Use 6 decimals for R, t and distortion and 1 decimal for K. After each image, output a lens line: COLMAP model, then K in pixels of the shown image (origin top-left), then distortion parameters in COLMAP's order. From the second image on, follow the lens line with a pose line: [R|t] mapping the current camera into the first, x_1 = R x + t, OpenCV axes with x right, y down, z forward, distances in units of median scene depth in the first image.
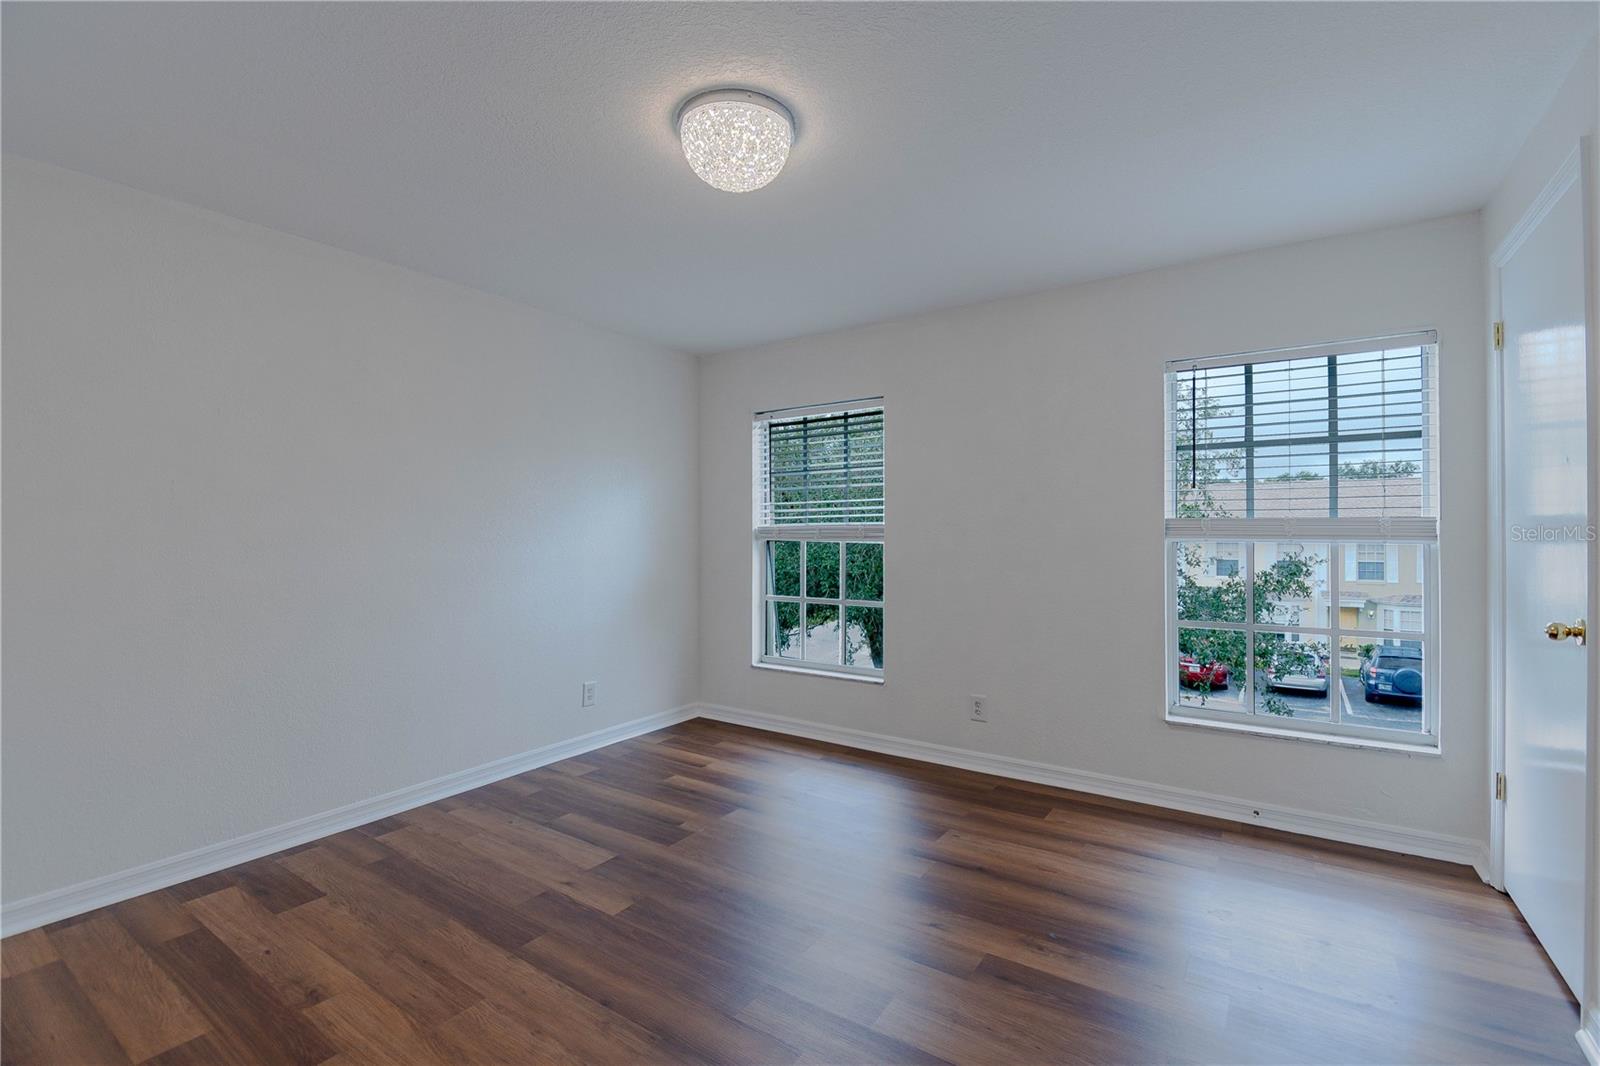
lens RADIAL K [[702.3, 0, 800.0], [0, 702.3, 533.0], [0, 0, 1]] dist [0.023859, -0.018669]
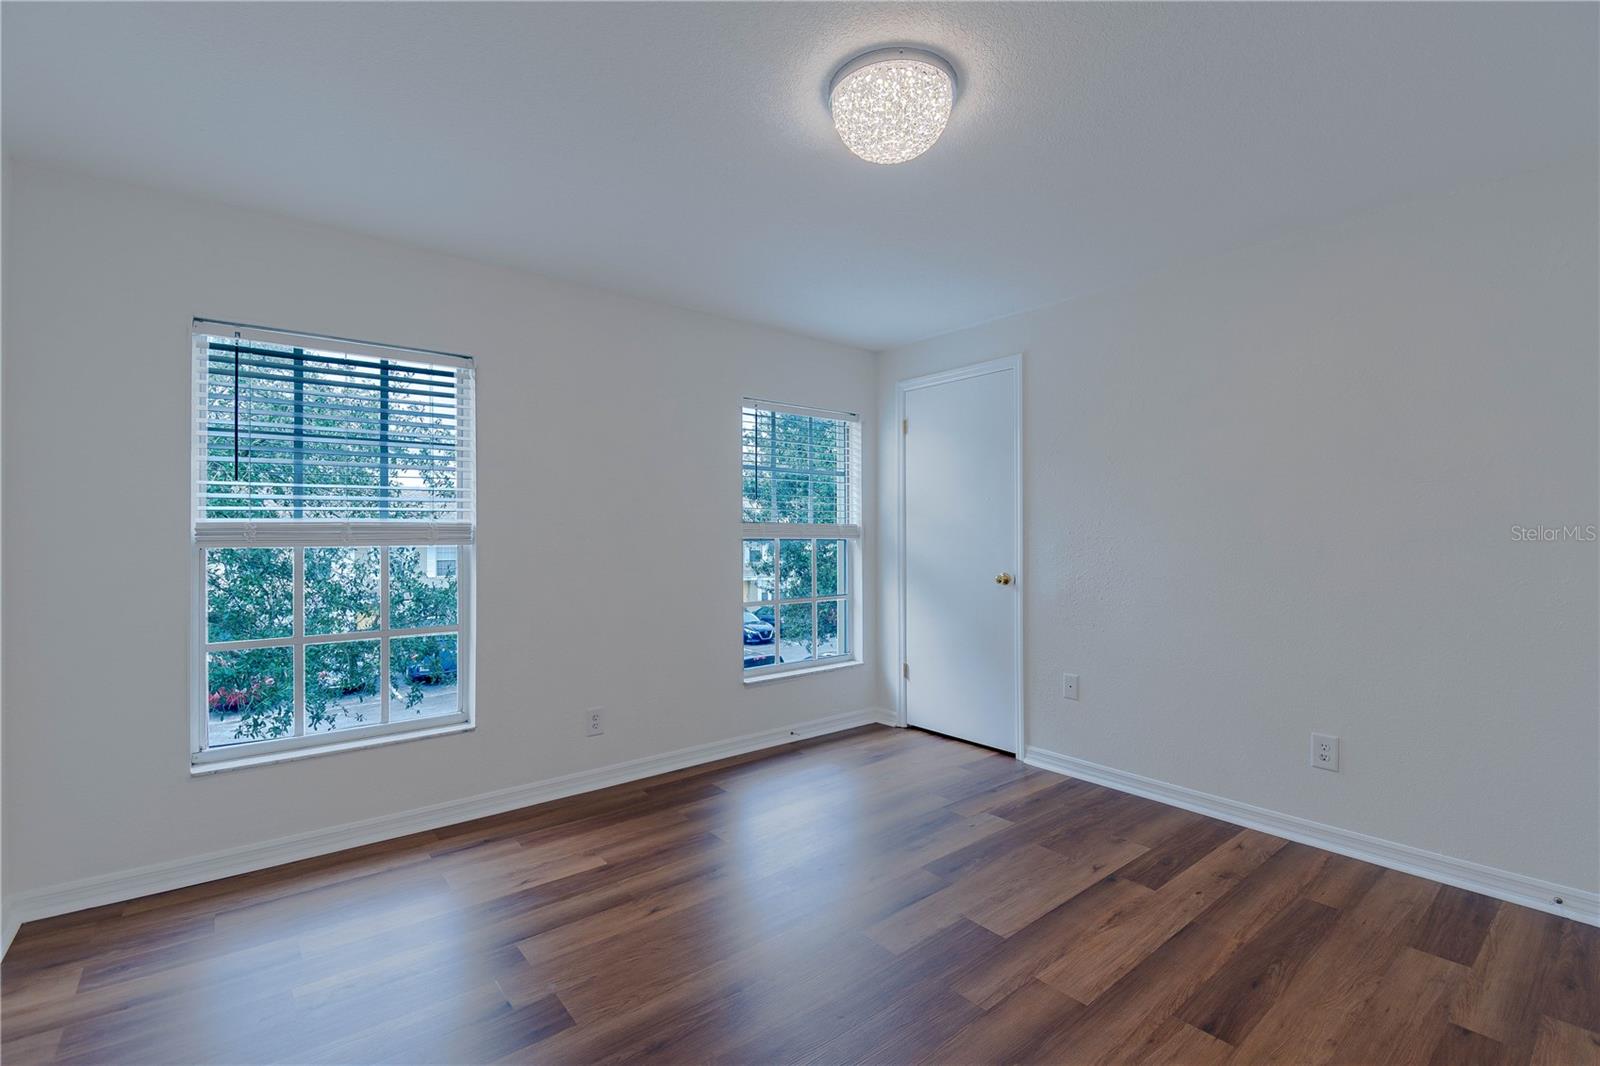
lens RADIAL K [[702.3, 0, 800.0], [0, 702.3, 533.0], [0, 0, 1]] dist [0.023859, -0.018669]
pose [[0.294560, 0.003039, 0.955628, -0.655383], [0.001134, 0.999993, -0.003530, 0.003496], [-0.955632, 0.002123, 0.294554, 0.549345]]
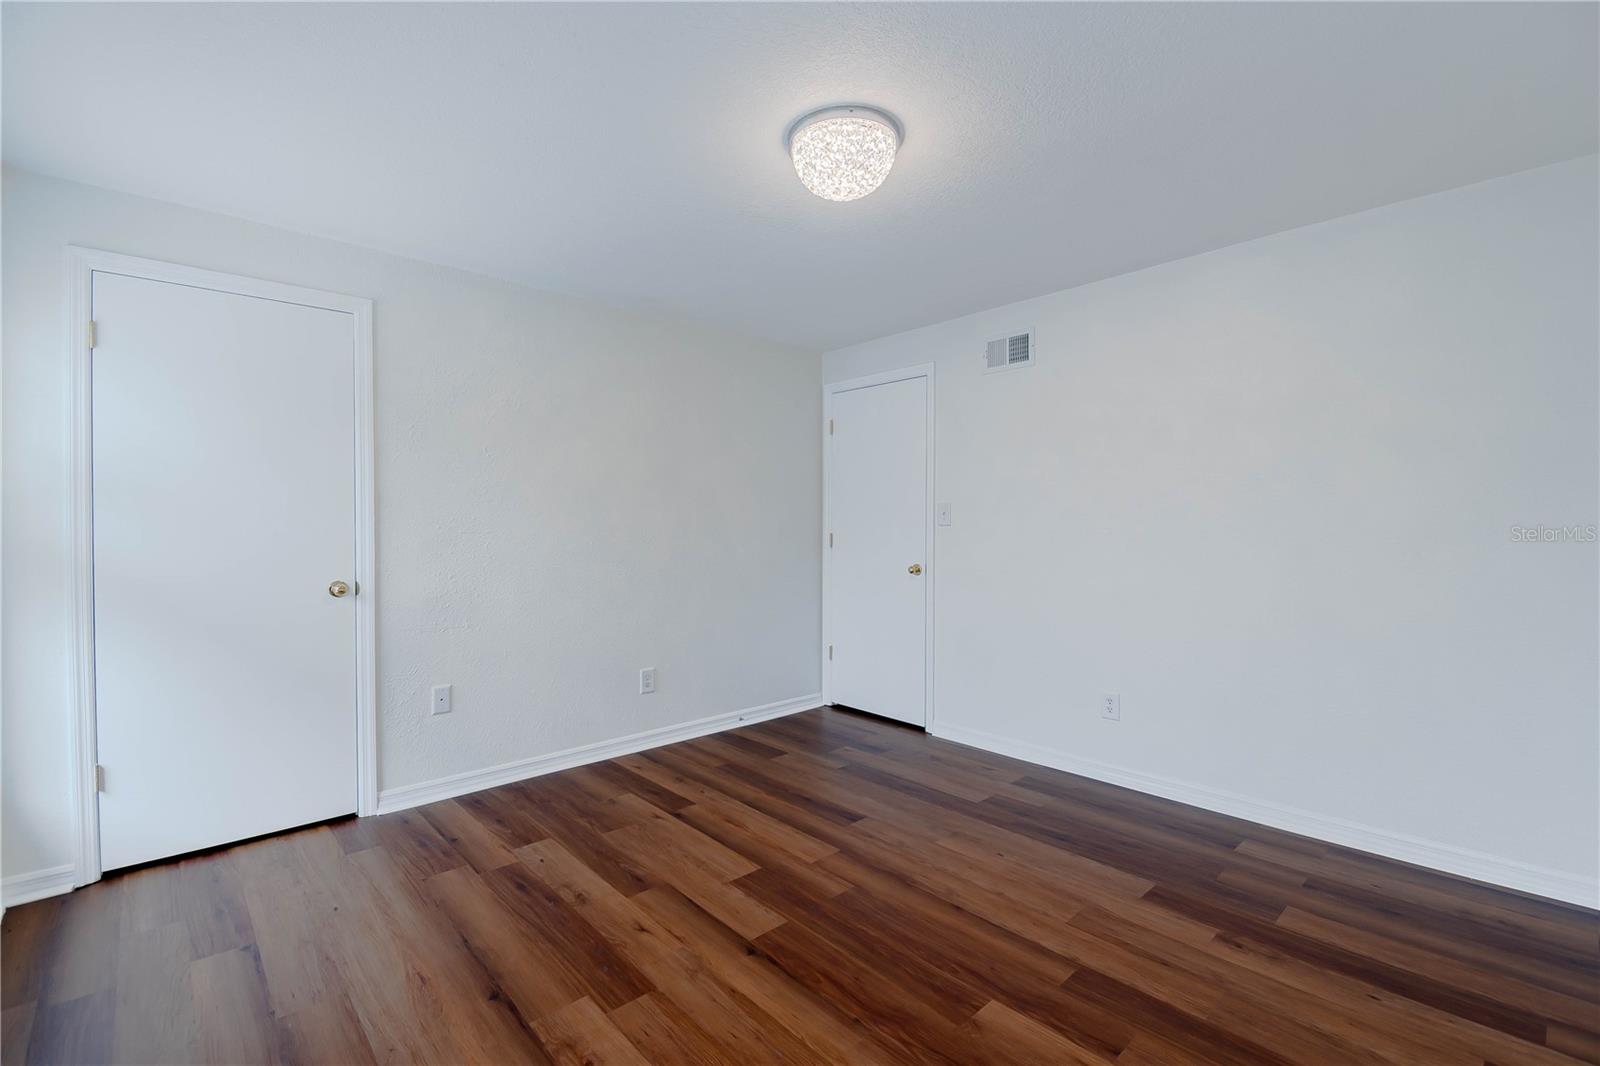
lens RADIAL K [[702.3, 0, 800.0], [0, 702.3, 533.0], [0, 0, 1]] dist [0.023859, -0.018669]
pose [[-0.972312, 0.004063, 0.233650, -0.176955], [0.006180, 0.999946, 0.008331, 0.002243], [-0.233603, 0.009545, -0.972285, 1.335805]]
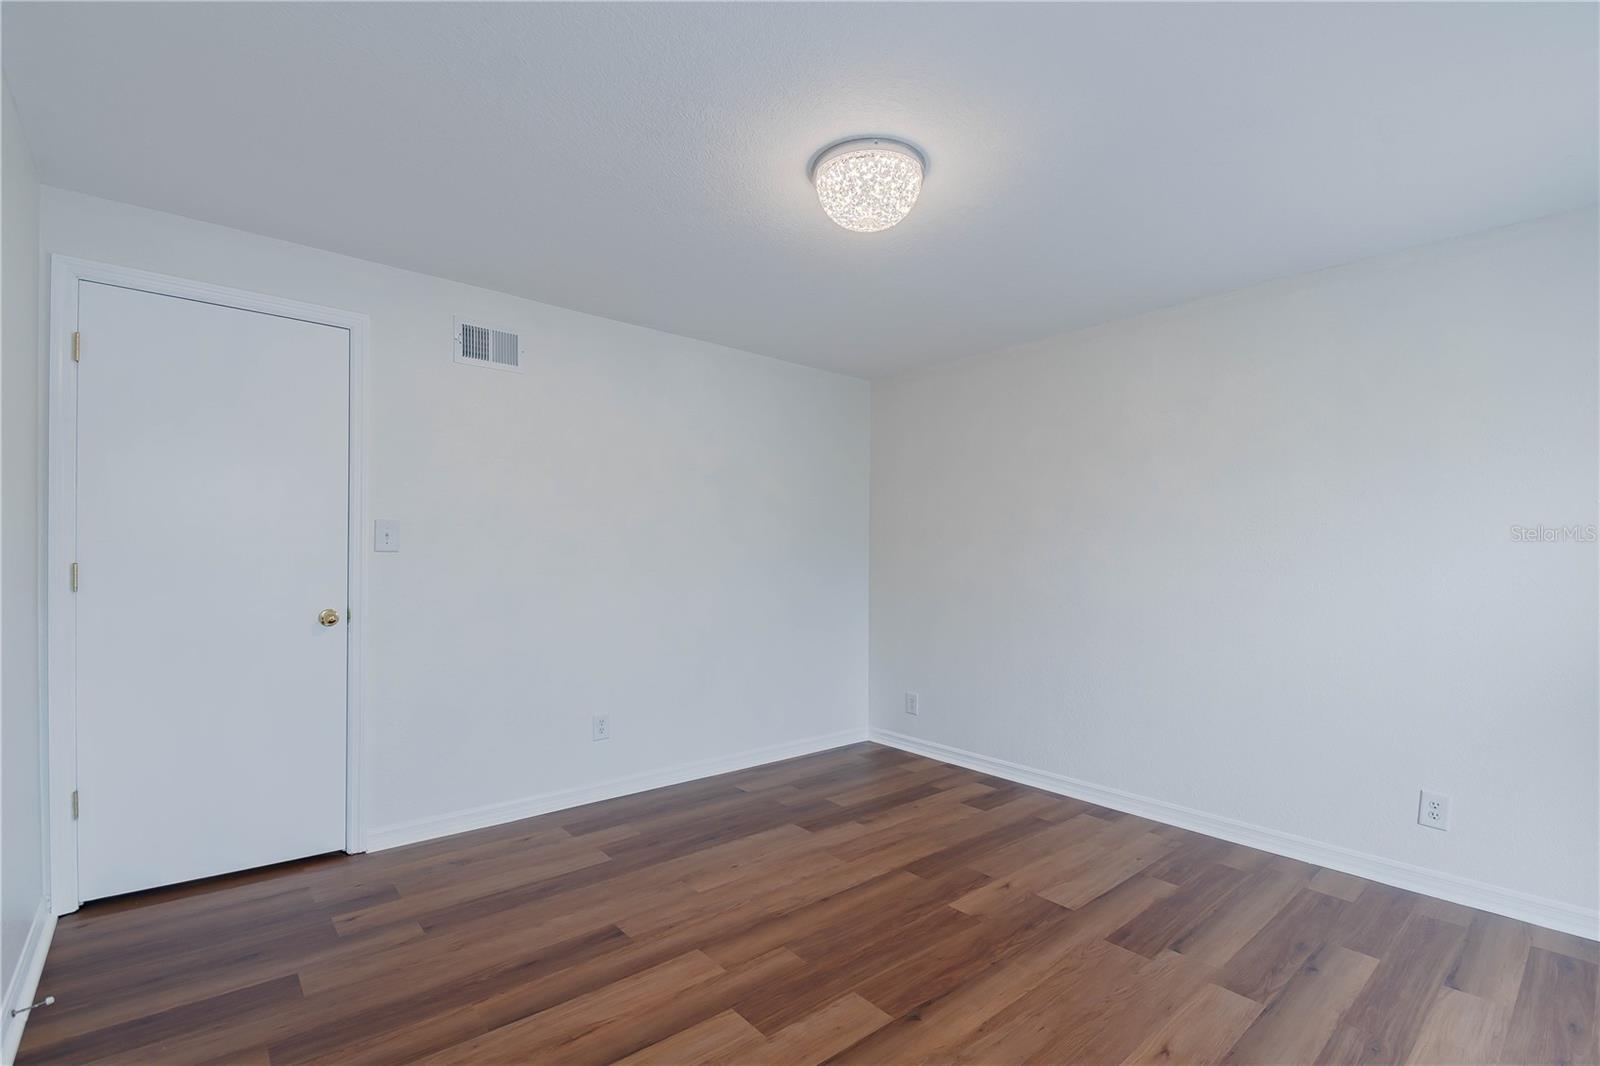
lens RADIAL K [[717.5, 0, 783.9], [0, 717.5, 563.0], [0, 0, 1]] dist [-0.001480, -0.001035]
pose [[-0.276374, 0.007824, -0.961018, 0.638512], [-0.010908, 0.999877, 0.011277, -0.000277], [0.960988, 0.013599, -0.276255, 0.771470]]
